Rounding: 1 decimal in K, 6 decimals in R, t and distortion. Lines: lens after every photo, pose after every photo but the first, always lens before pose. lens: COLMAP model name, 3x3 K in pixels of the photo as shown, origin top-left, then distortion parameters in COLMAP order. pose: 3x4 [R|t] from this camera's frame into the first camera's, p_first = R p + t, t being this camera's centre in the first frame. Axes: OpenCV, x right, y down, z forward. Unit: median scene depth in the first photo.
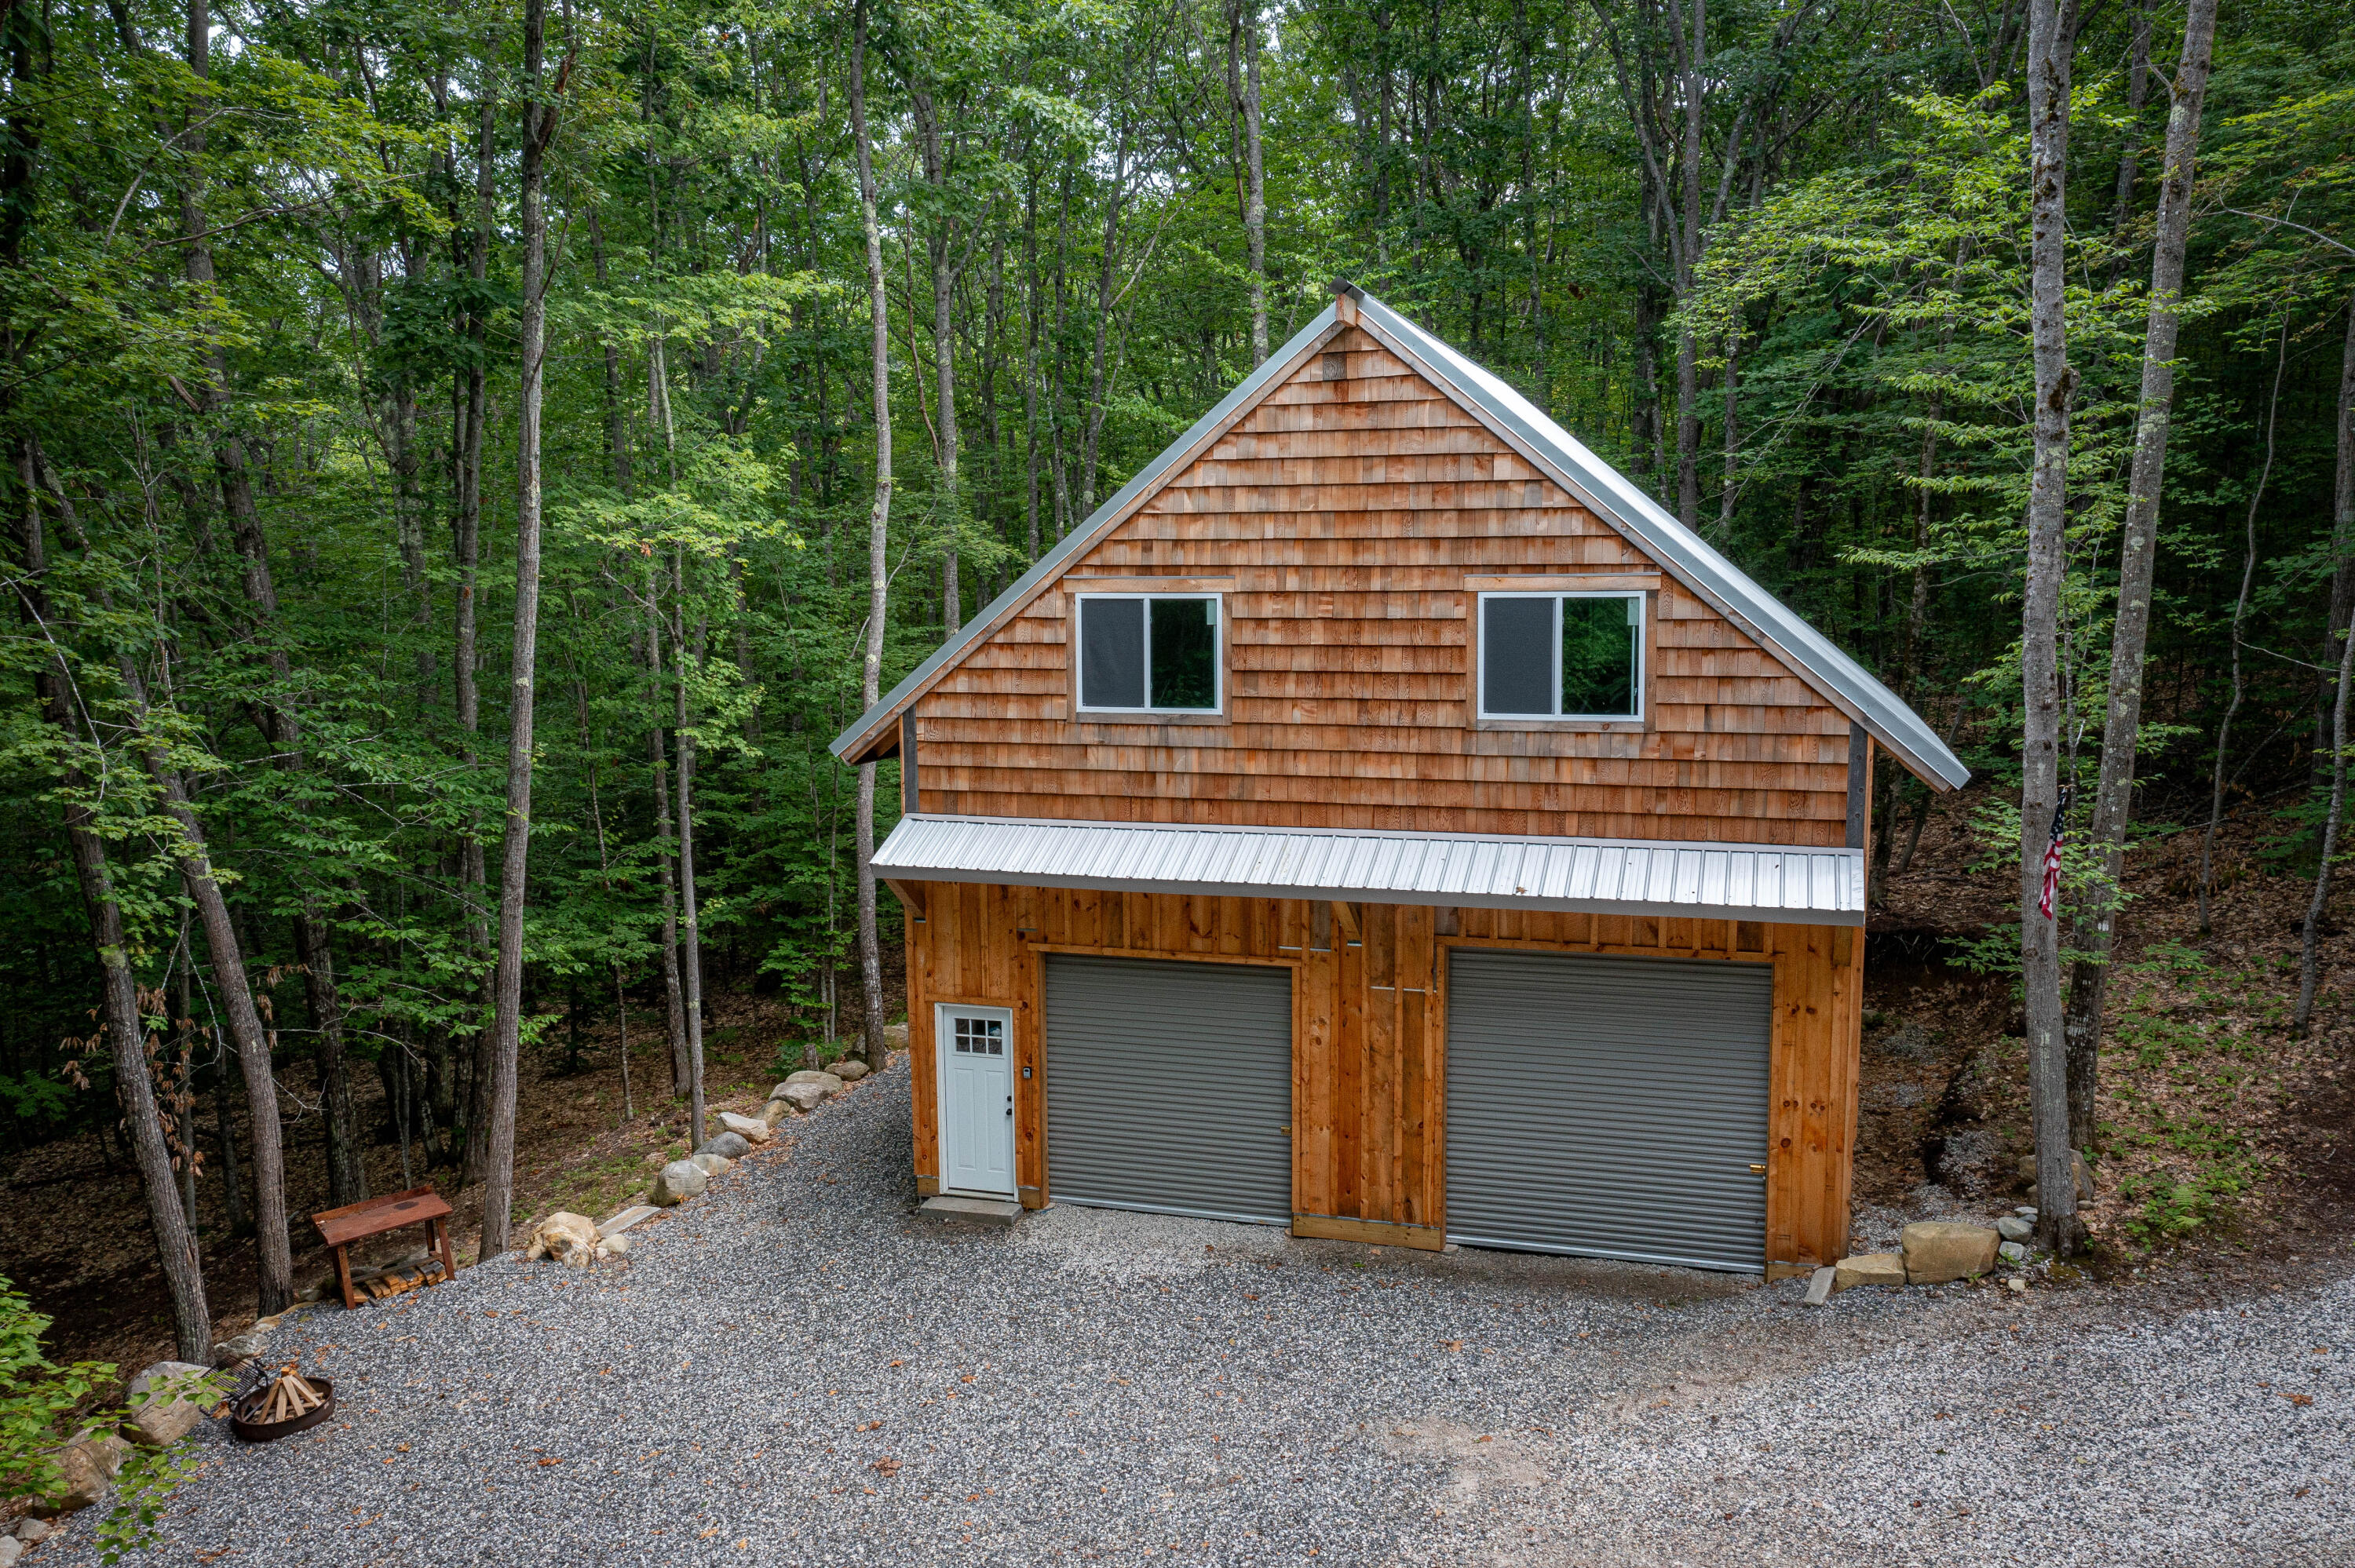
lens RADIAL K [[1855.5, 0, 1181.3], [0, 1855.5, 781.3], [0, 0, 1]] dist [-0.006553, 0.009198]
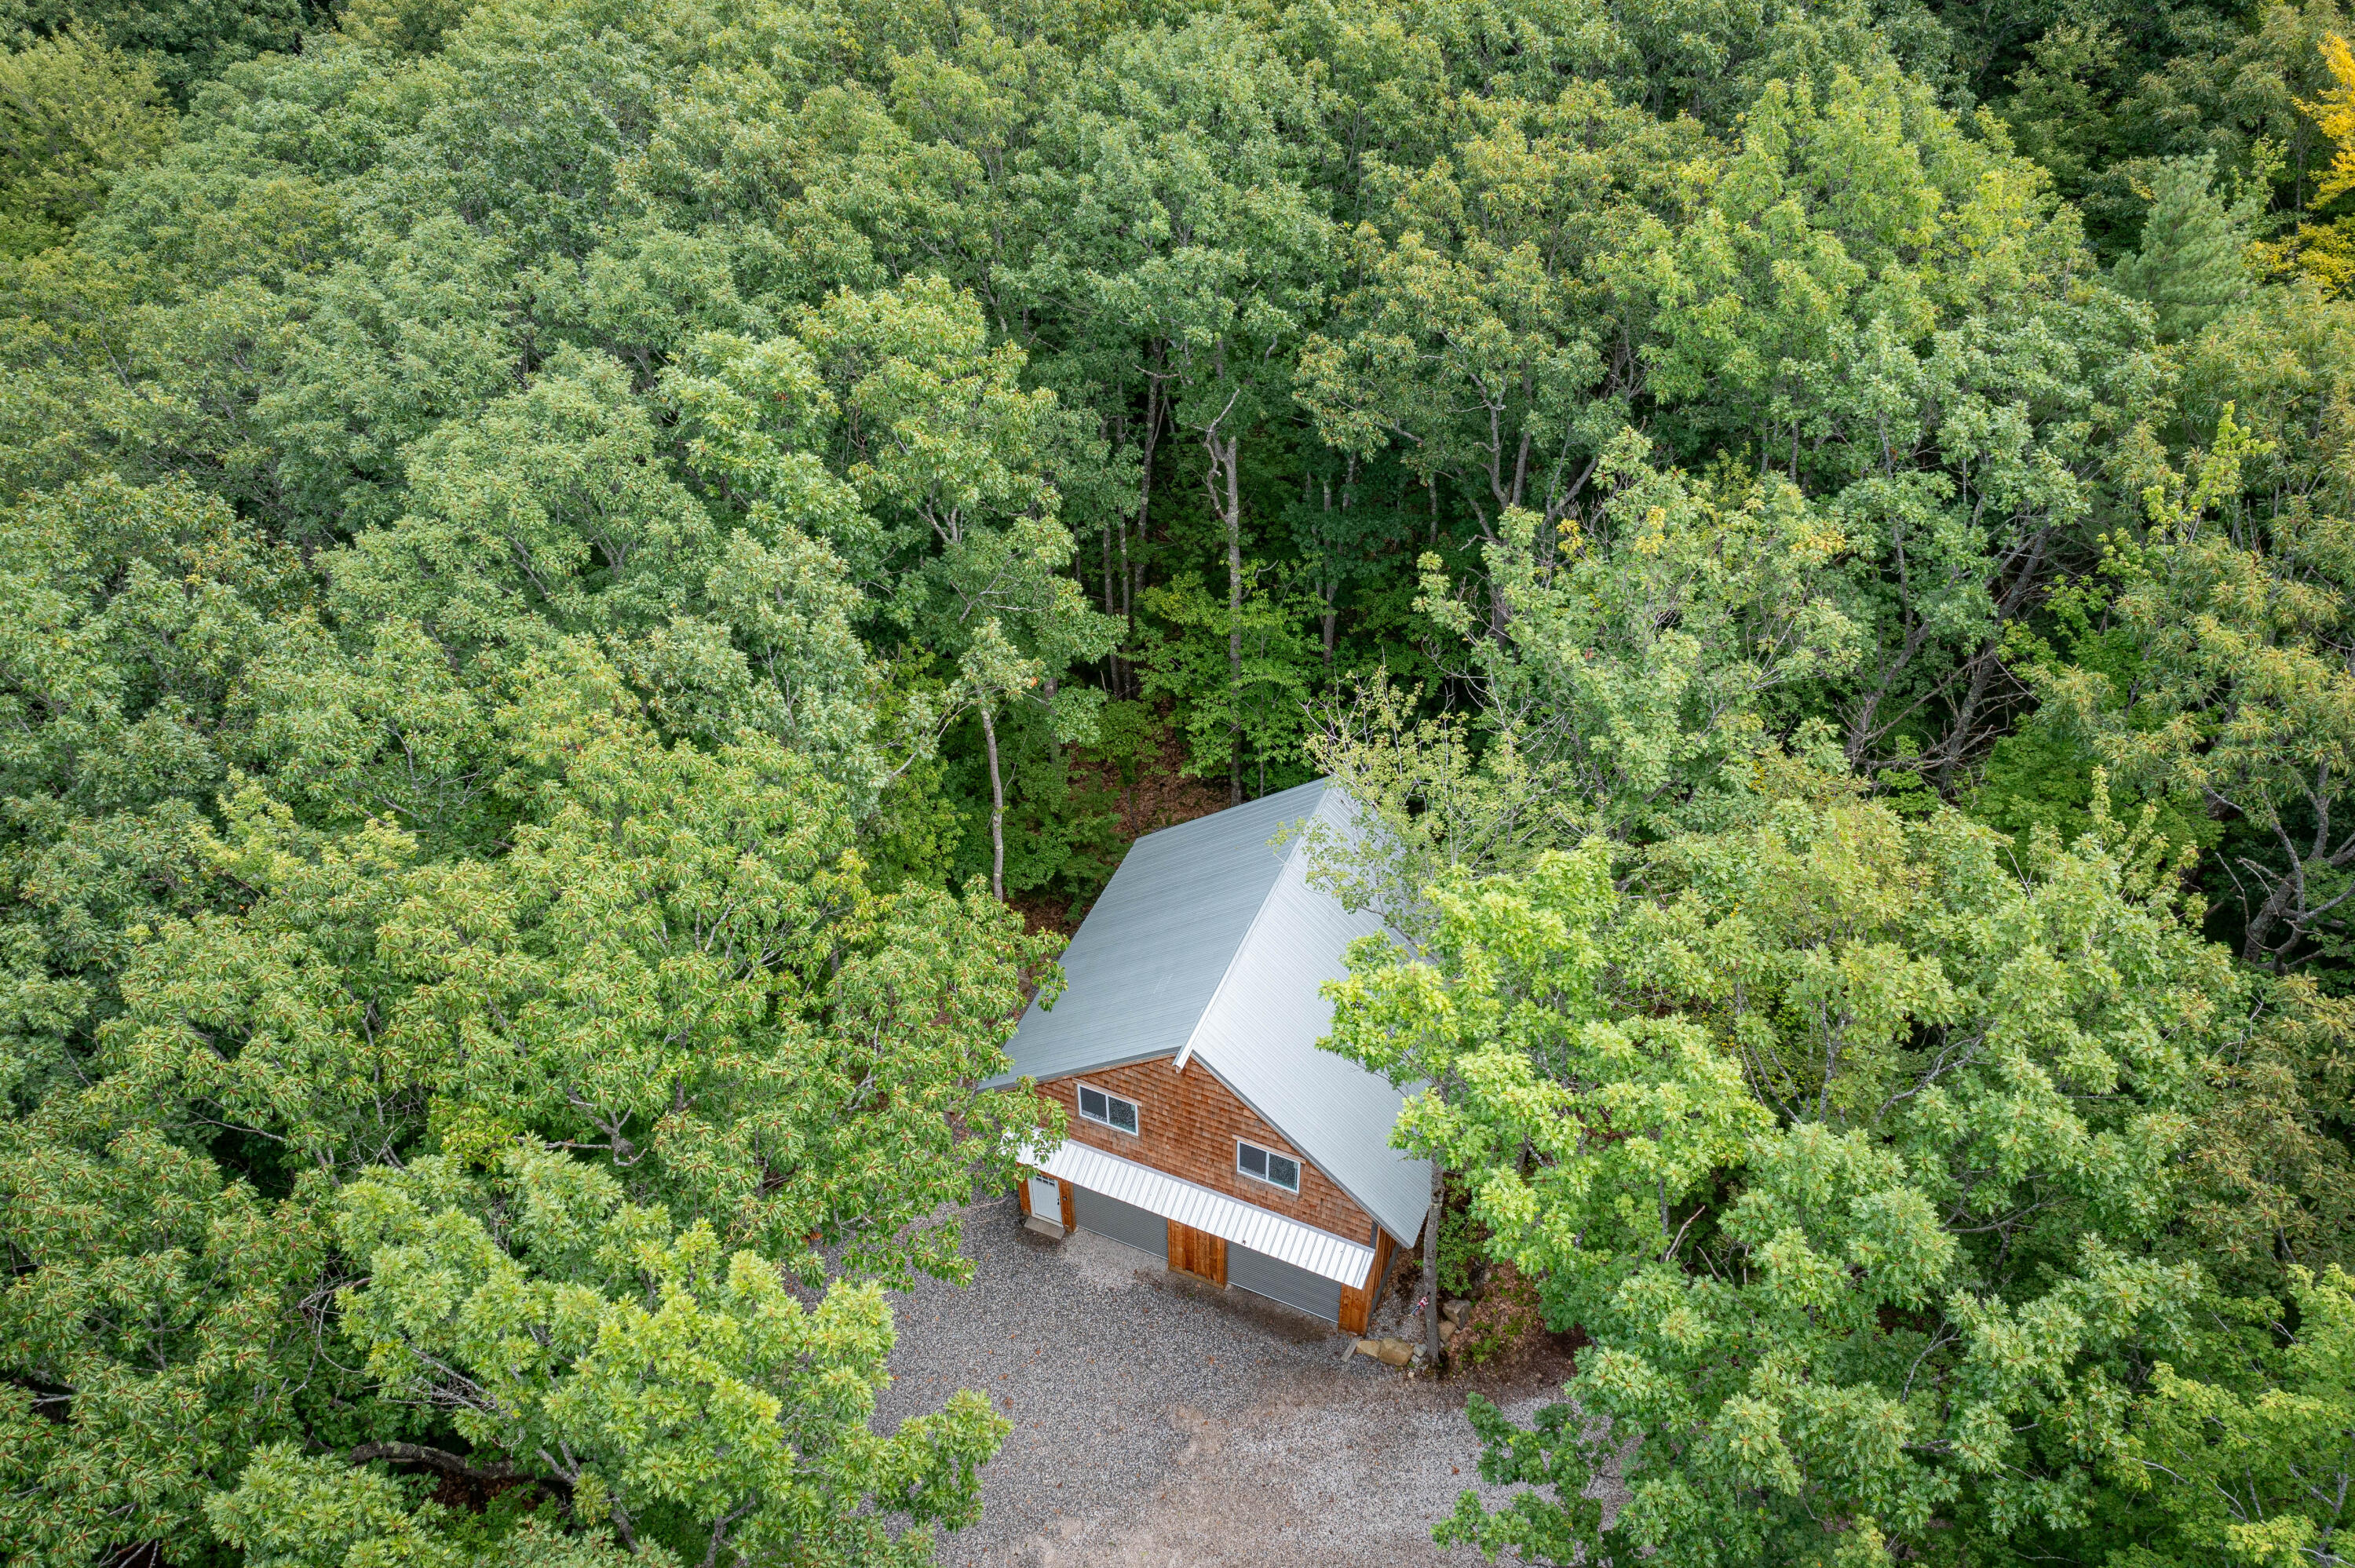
lens RADIAL K [[1855.5, 0, 1176.6], [0, 1855.5, 768.6], [0, 0, 1]] dist [-0.006553, 0.009198]
pose [[0.994624, 0.068374, -0.077766, 0.230651], [-0.009447, 0.807785, 0.589401, -1.879570], [0.103118, -0.585498, 0.804089, -0.658321]]
